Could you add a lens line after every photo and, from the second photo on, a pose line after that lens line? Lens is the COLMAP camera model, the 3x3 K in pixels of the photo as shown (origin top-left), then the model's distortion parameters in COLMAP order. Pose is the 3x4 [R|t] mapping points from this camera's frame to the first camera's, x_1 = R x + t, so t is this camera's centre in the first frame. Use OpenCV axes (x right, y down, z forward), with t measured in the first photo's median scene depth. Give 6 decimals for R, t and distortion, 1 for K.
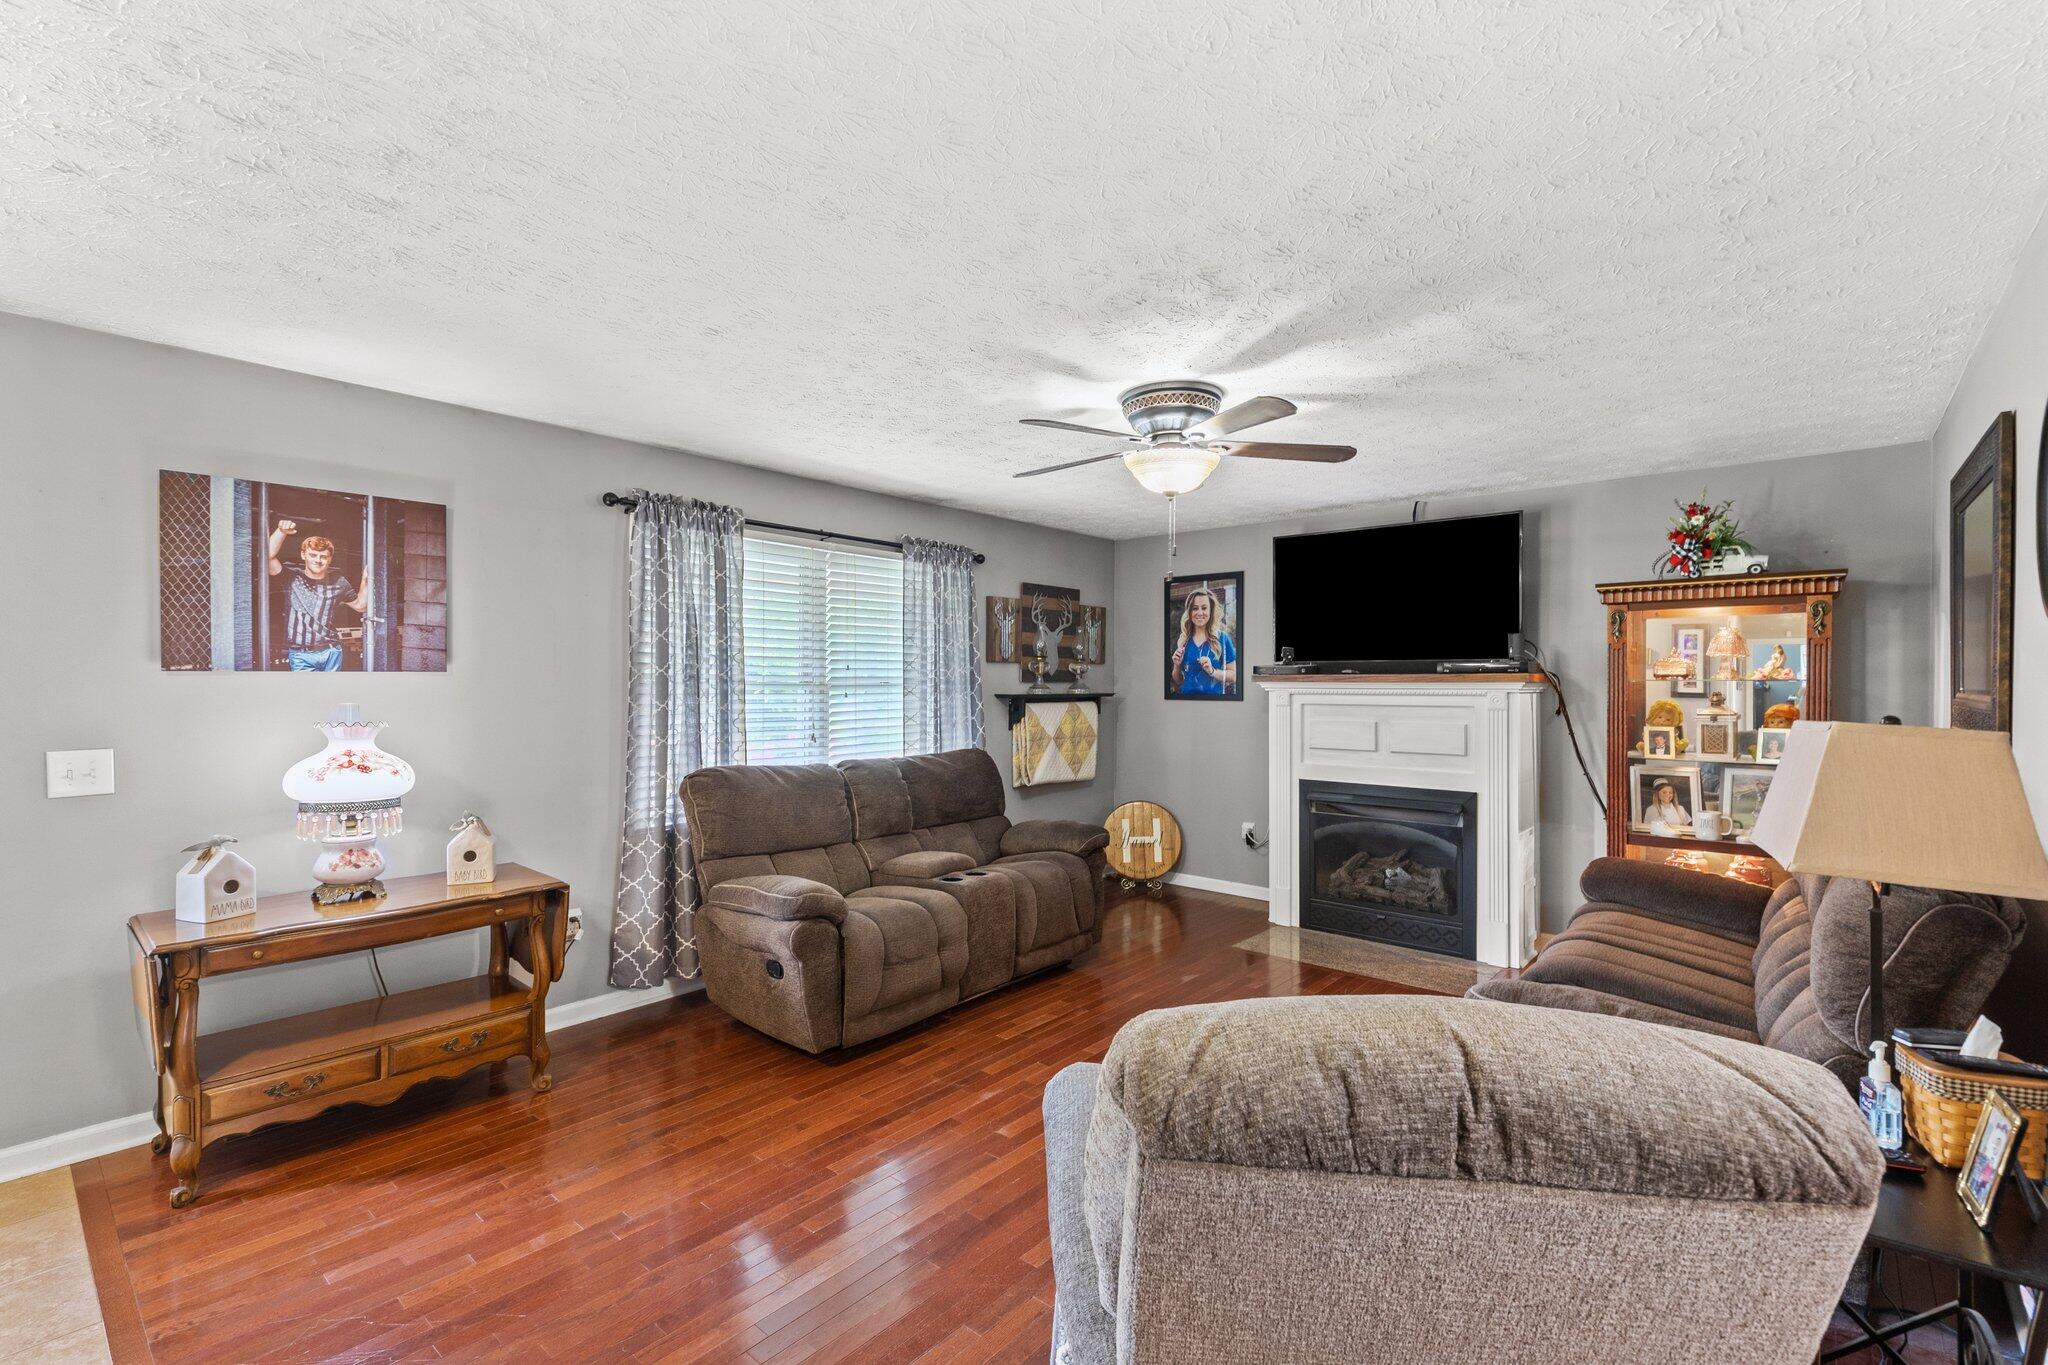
lens RADIAL K [[899.6, 0, 1024.0], [0, 899.6, 682.5], [0, 0, 1]] dist [0.001334, 0.000093]
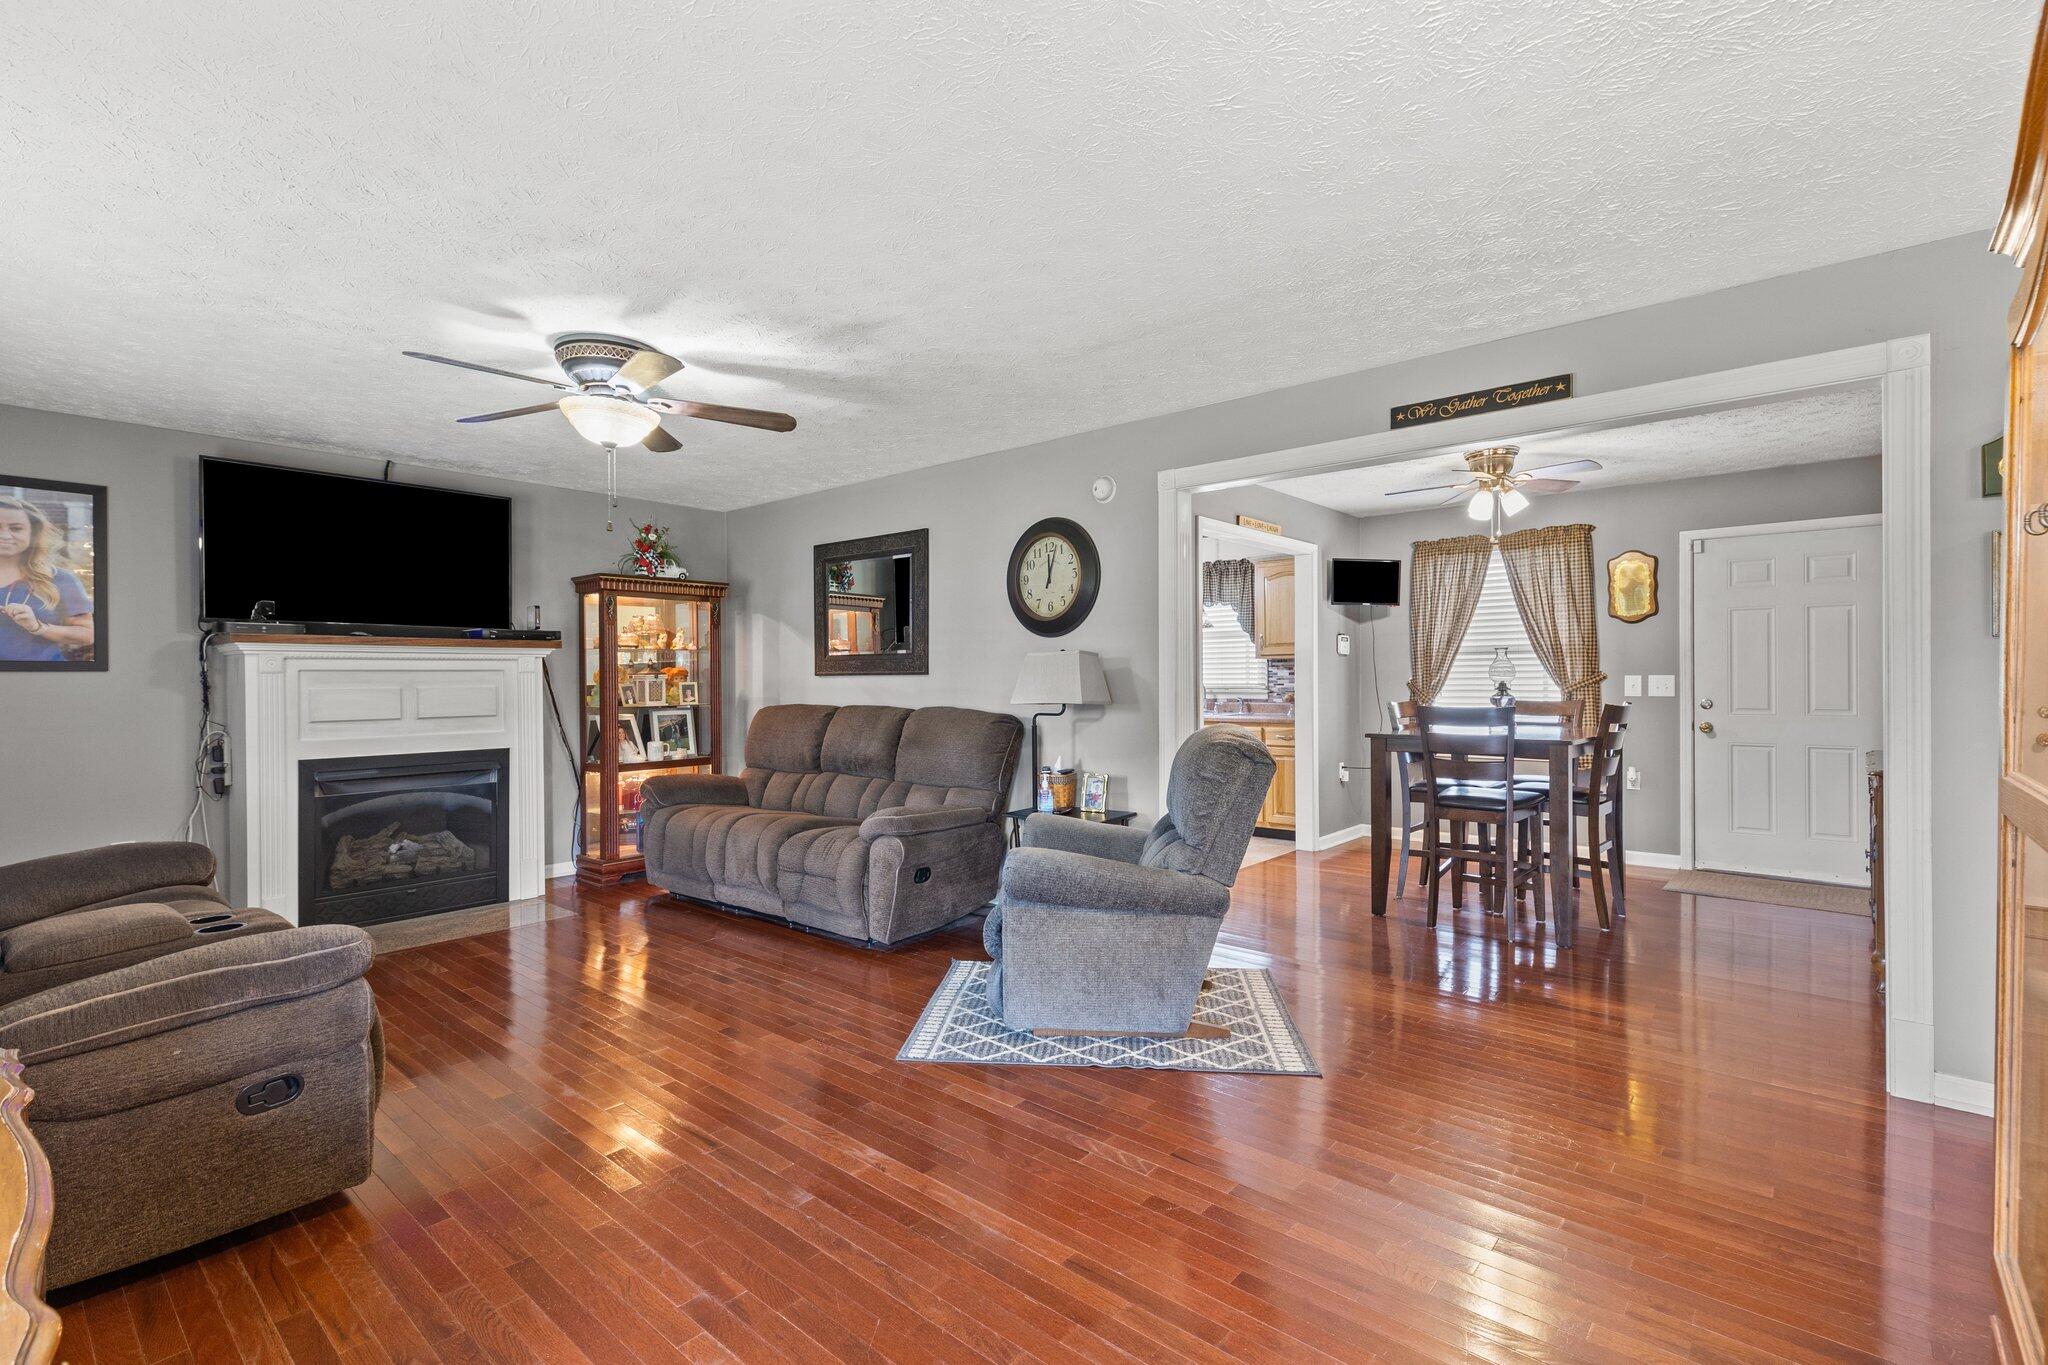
lens RADIAL K [[918.4, 0, 1024.0], [0, 918.4, 682.5], [0, 0, 1]] dist [-0.000511, -0.000139]
pose [[-0.012329, -0.004926, 0.999912, -0.627636], [0.010641, 0.999931, 0.005057, 0.043161], [-0.999867, 0.010702, -0.012276, 0.382177]]
